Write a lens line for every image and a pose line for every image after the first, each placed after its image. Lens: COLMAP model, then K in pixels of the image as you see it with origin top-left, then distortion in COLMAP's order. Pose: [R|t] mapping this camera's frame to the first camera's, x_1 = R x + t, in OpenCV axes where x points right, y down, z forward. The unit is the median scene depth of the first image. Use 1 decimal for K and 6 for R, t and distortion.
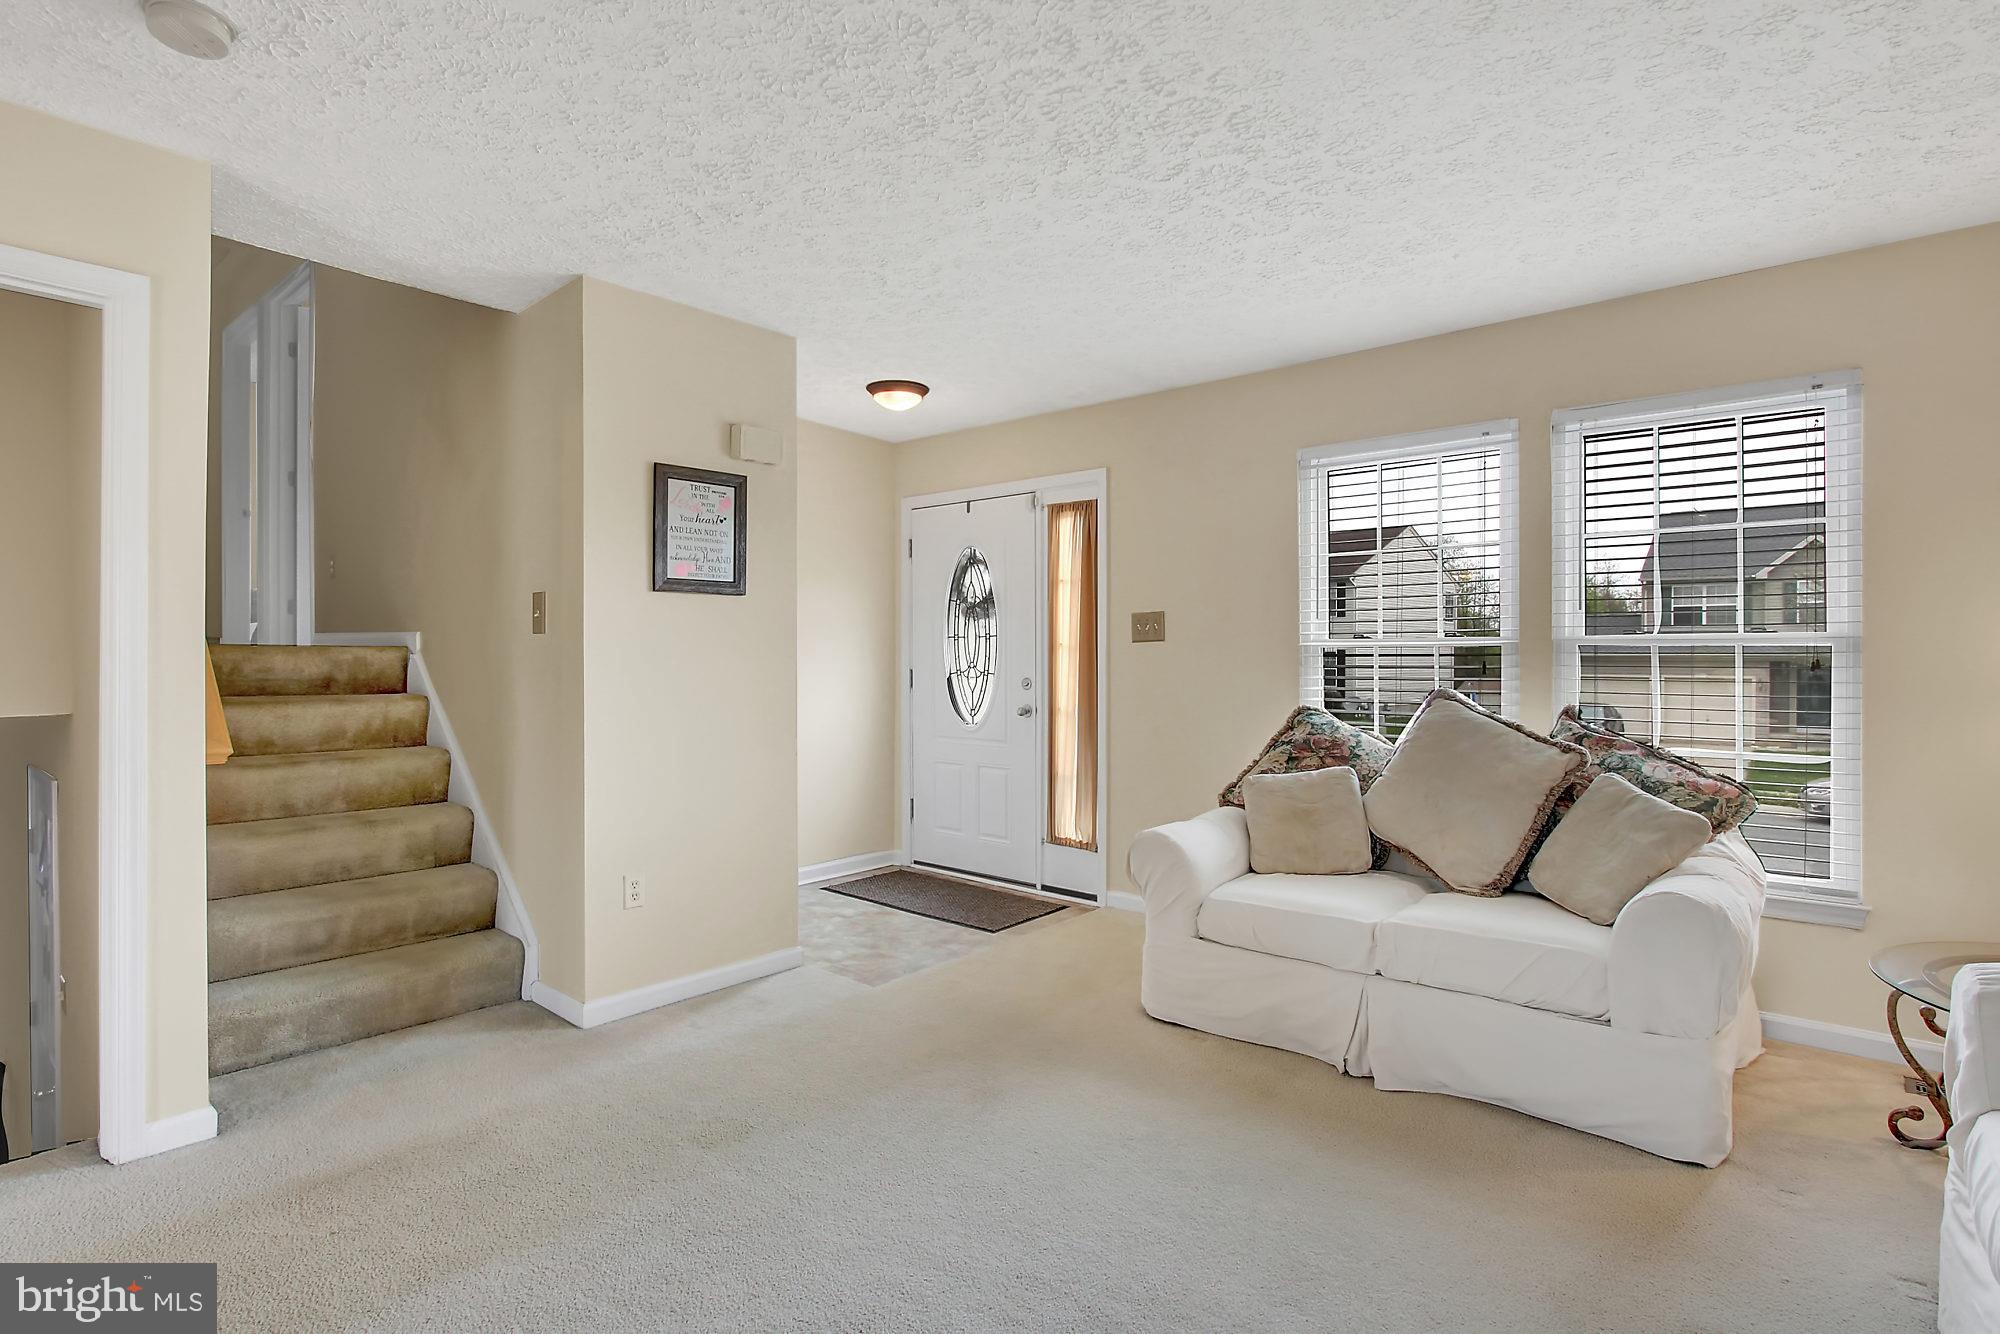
lens RADIAL K [[969.7, 0, 1005.9], [0, 969.7, 671.8], [0, 0, 1]] dist [-0.024033, 0.005492]
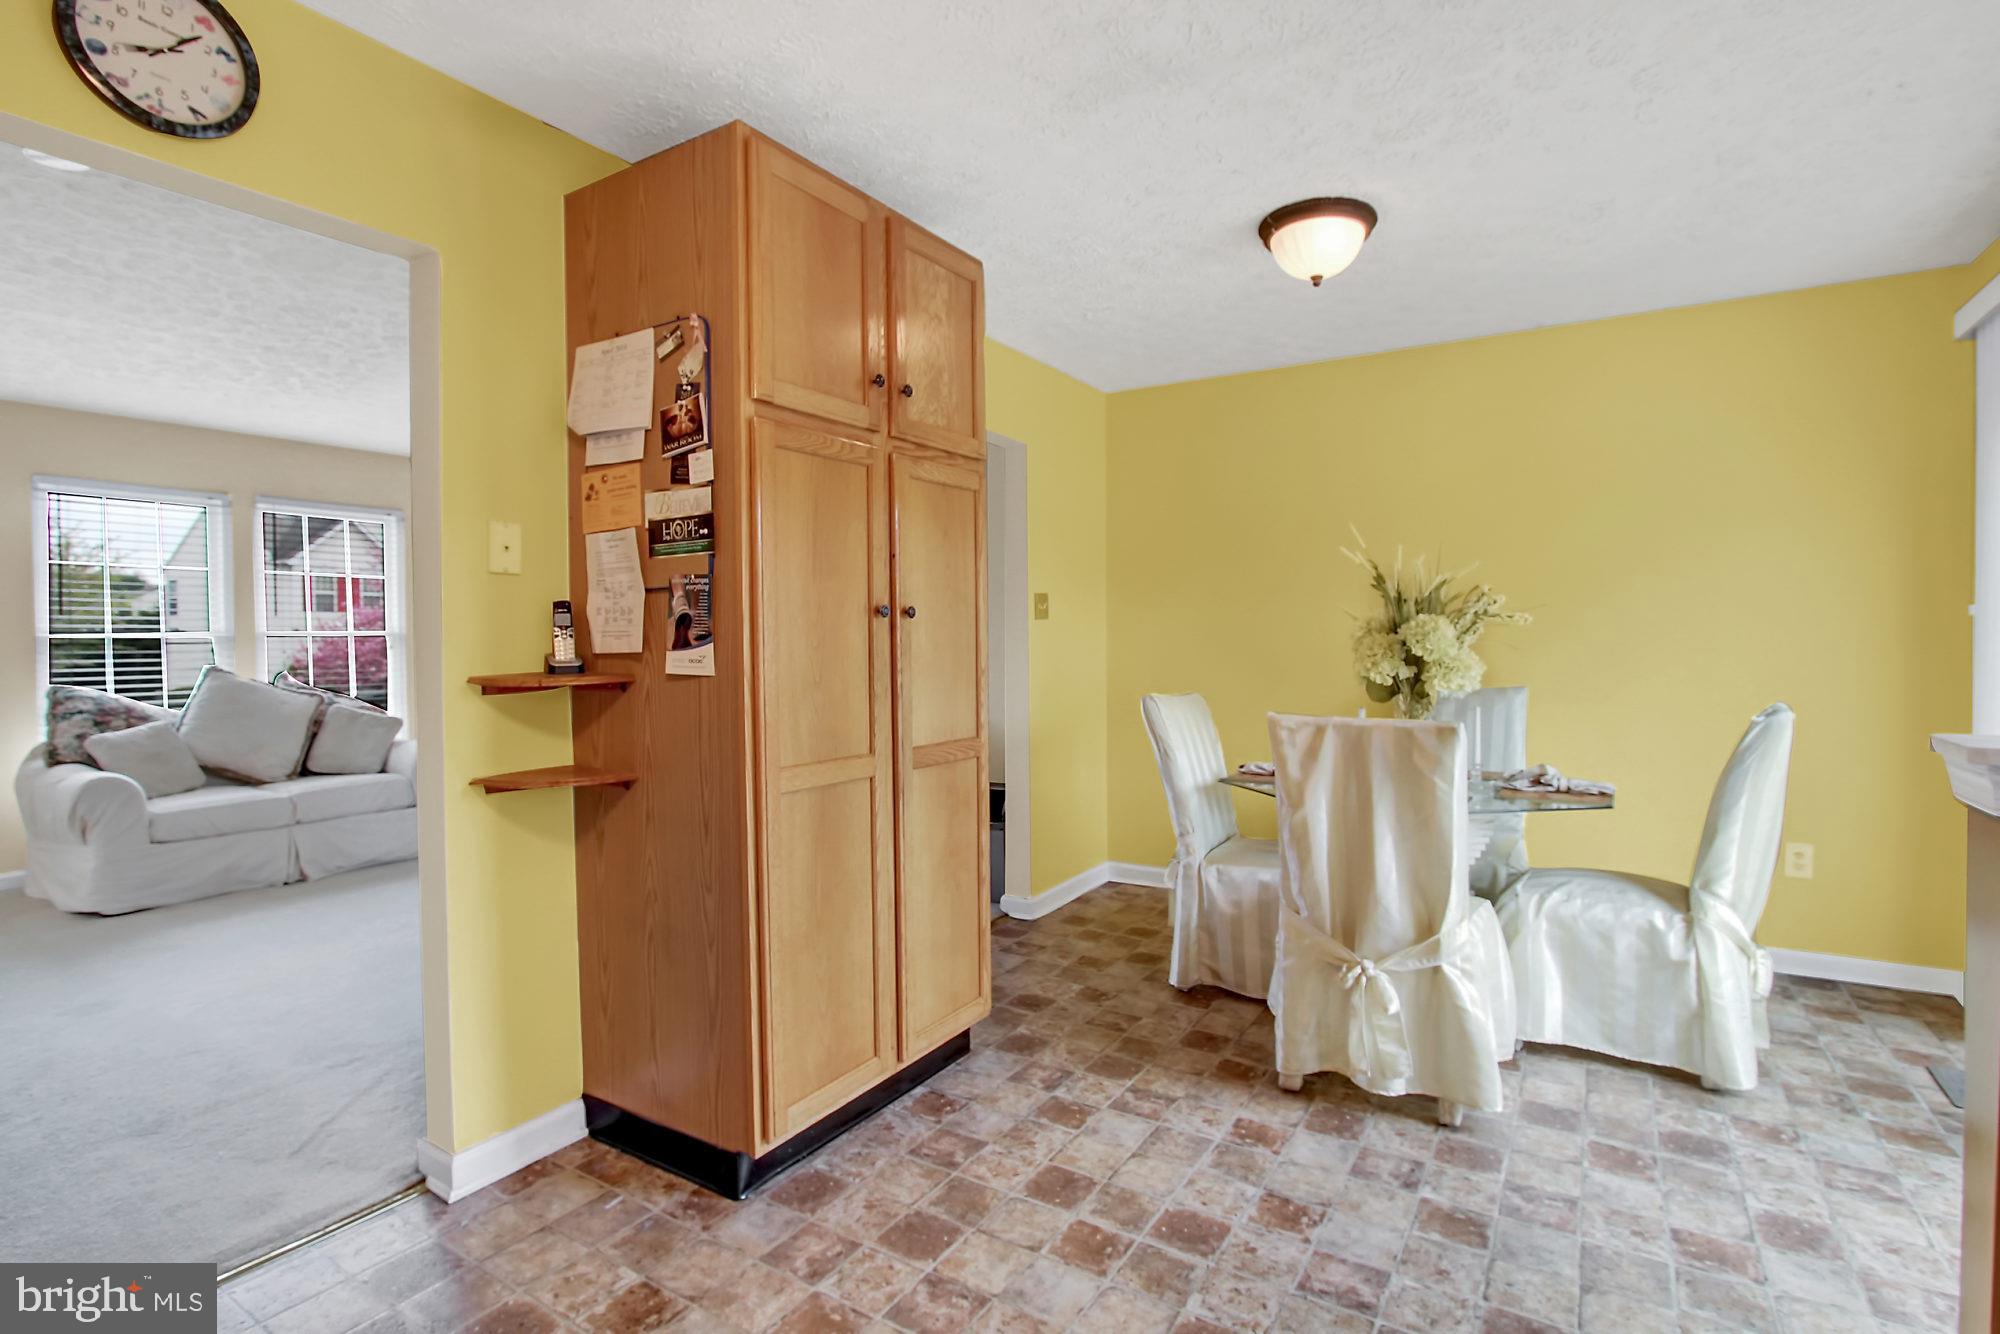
lens RADIAL K [[969.7, 0, 1005.9], [0, 969.7, 671.8], [0, 0, 1]] dist [-0.024033, 0.005492]
pose [[-0.154643, -0.029977, 0.987515, -1.425192], [0.019243, 0.999259, 0.033347, 0.001110], [-0.987783, 0.024160, -0.153952, -0.016947]]
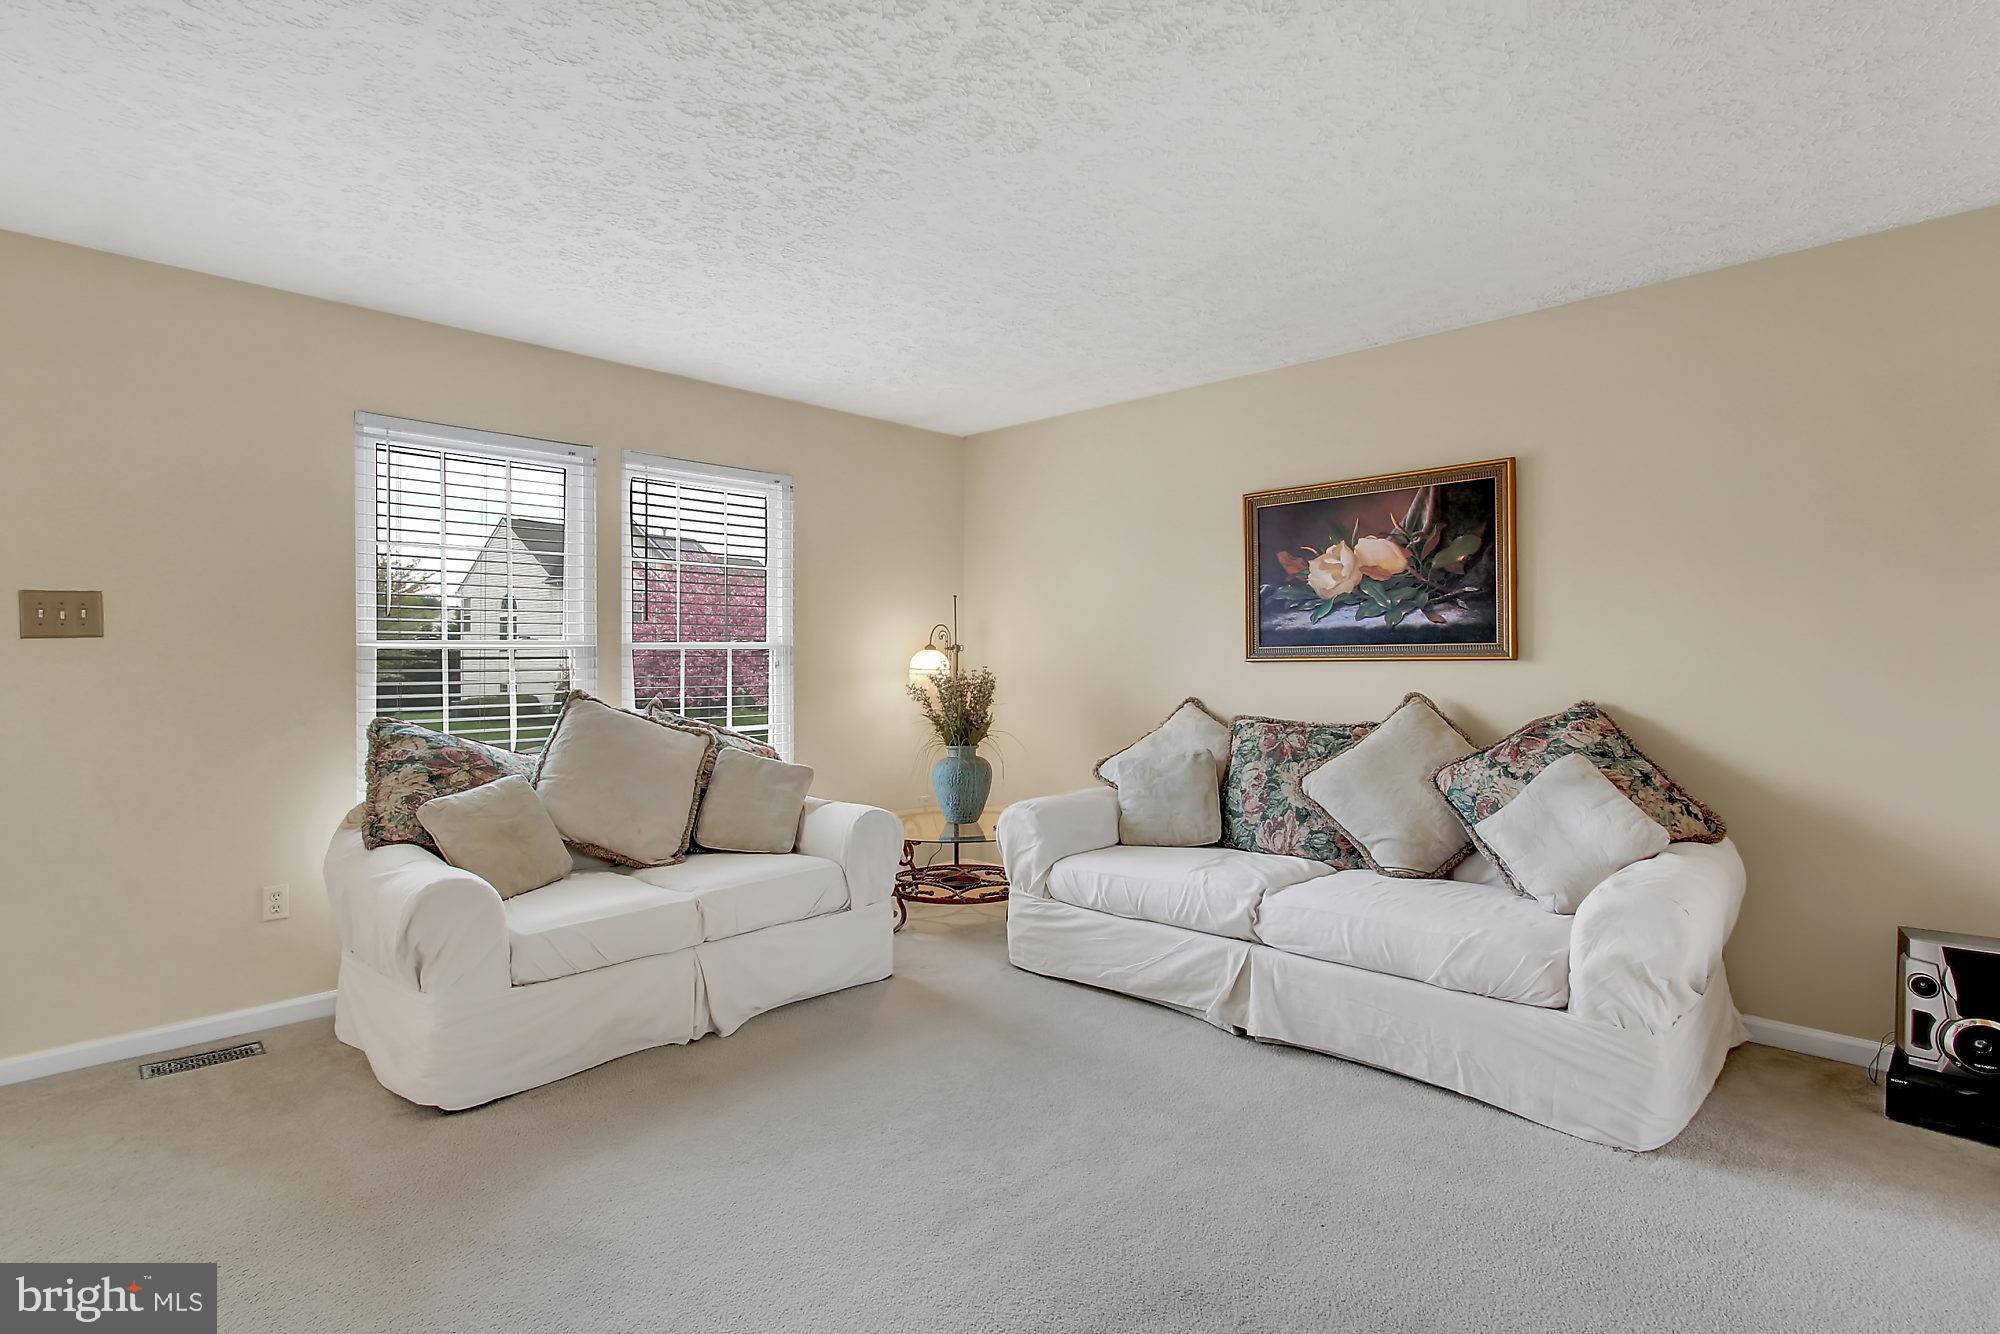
lens RADIAL K [[969.7, 0, 1005.9], [0, 969.7, 671.8], [0, 0, 1]] dist [-0.024033, 0.005492]
pose [[0.046924, -0.014506, 0.998793, -0.663618], [0.017421, 0.999754, 0.013702, -0.009689], [-0.998747, 0.016757, 0.047165, 0.546140]]
